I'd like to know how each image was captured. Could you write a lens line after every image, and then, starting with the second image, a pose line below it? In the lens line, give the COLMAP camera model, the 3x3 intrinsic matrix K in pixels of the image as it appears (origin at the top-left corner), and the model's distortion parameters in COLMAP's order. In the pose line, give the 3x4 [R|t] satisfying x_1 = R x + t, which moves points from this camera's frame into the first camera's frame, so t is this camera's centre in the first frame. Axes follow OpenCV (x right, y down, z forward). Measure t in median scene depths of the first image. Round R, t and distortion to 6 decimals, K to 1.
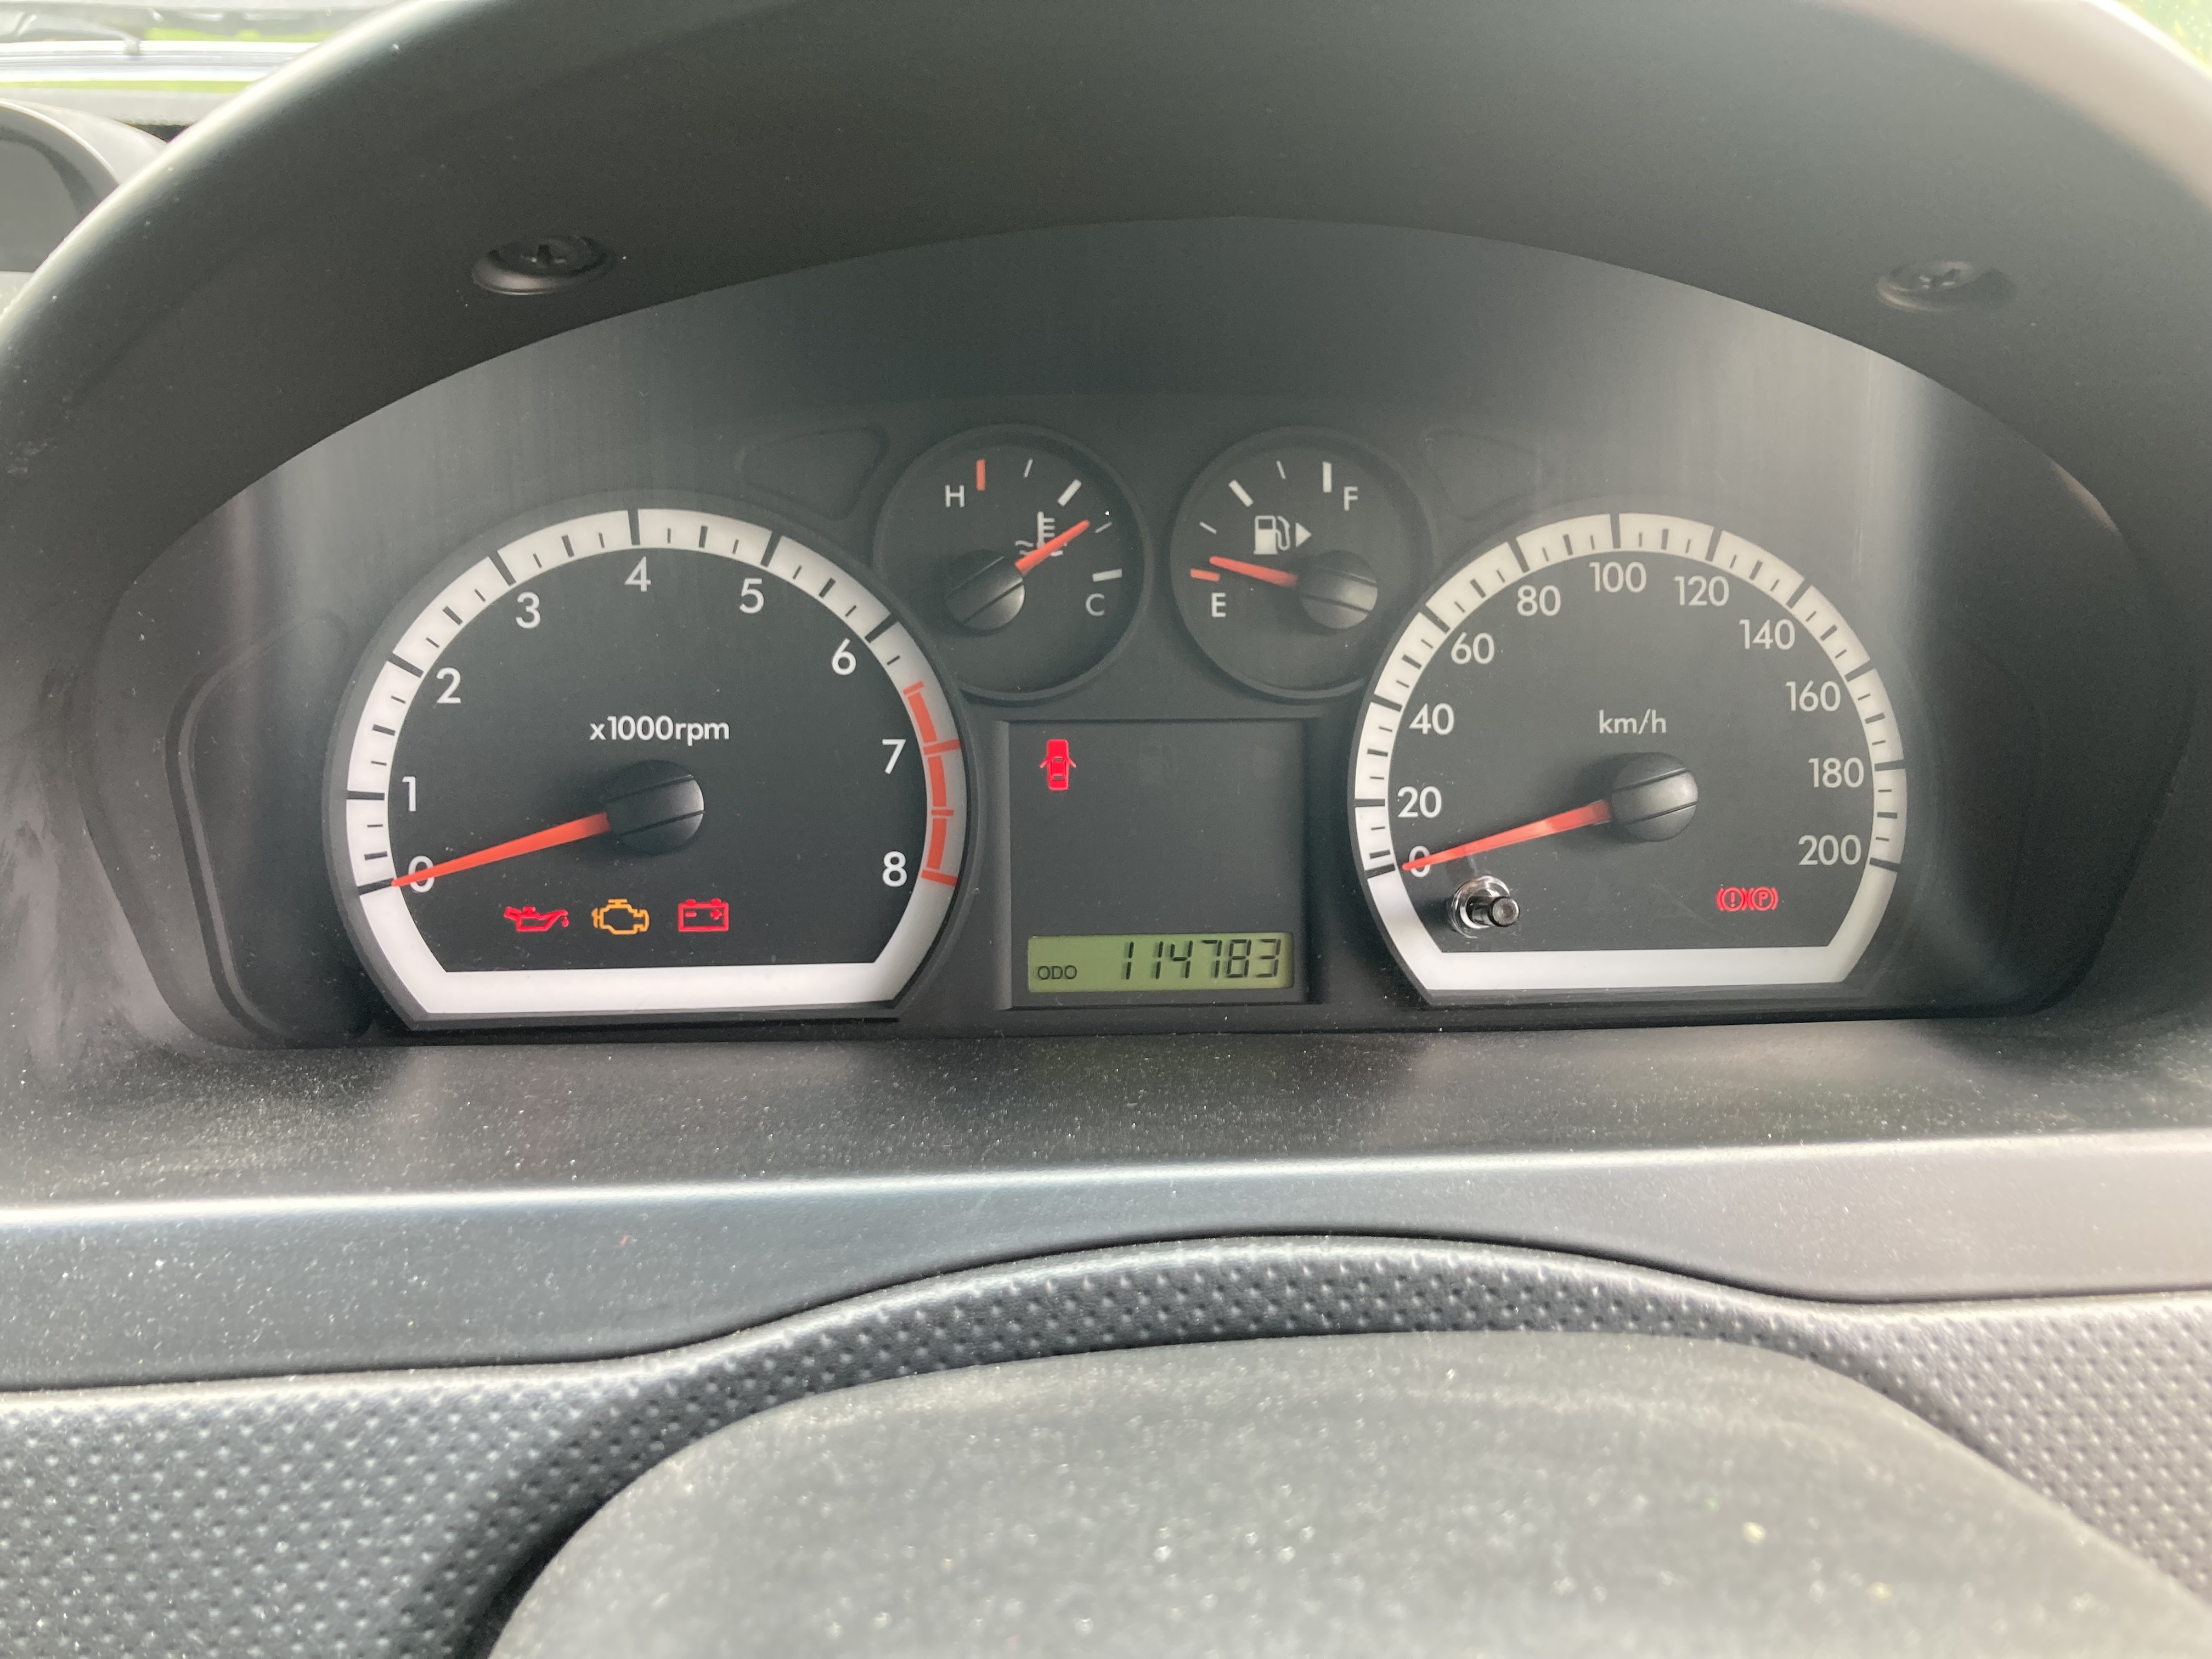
lens RADIAL K [[1797.9, 0, 1105.1], [0, 1797.9, 827.3], [0, 0, 1]] dist [0.003725, 0.020271]
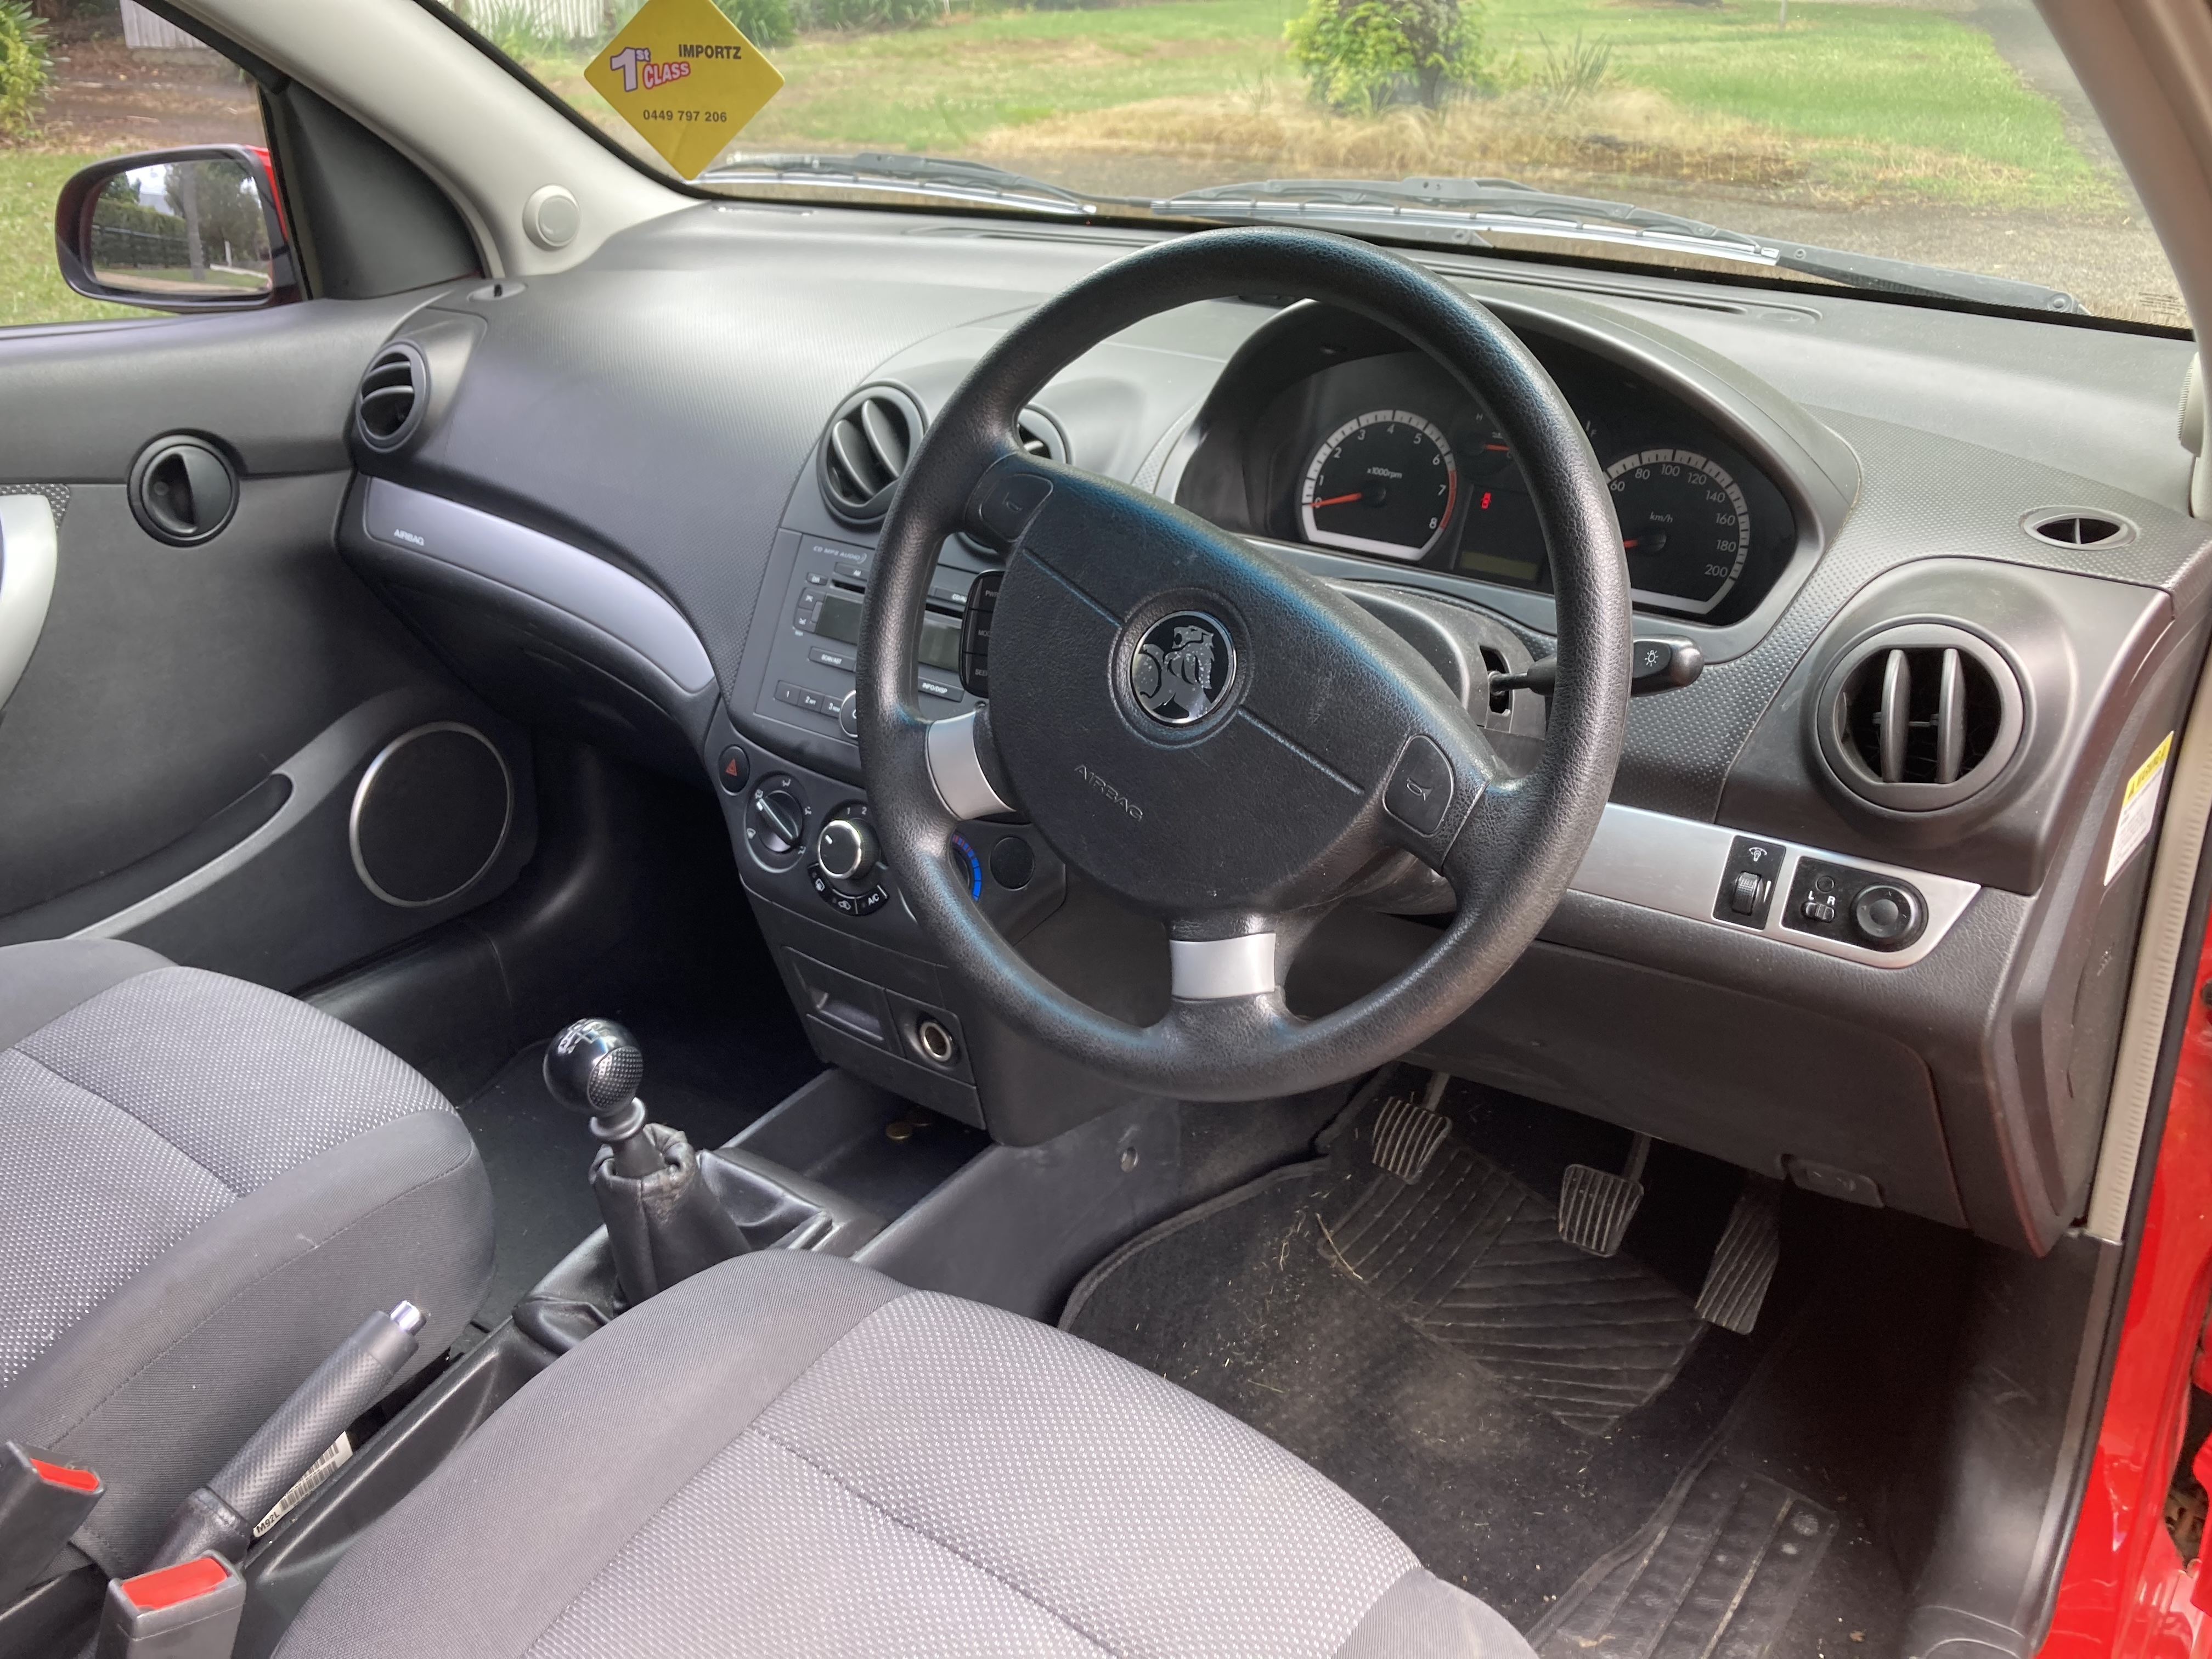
lens RADIAL K [[1797.9, 0, 1108.1], [0, 1797.9, 829.4], [0, 0, 1]] dist [0.003725, 0.020271]
pose [[0.749532, 0.256523, -0.610244, 1.669145], [-0.249394, 0.963365, 0.098643, 0.404975], [0.613192, 0.078255, 0.786048, -2.040642]]
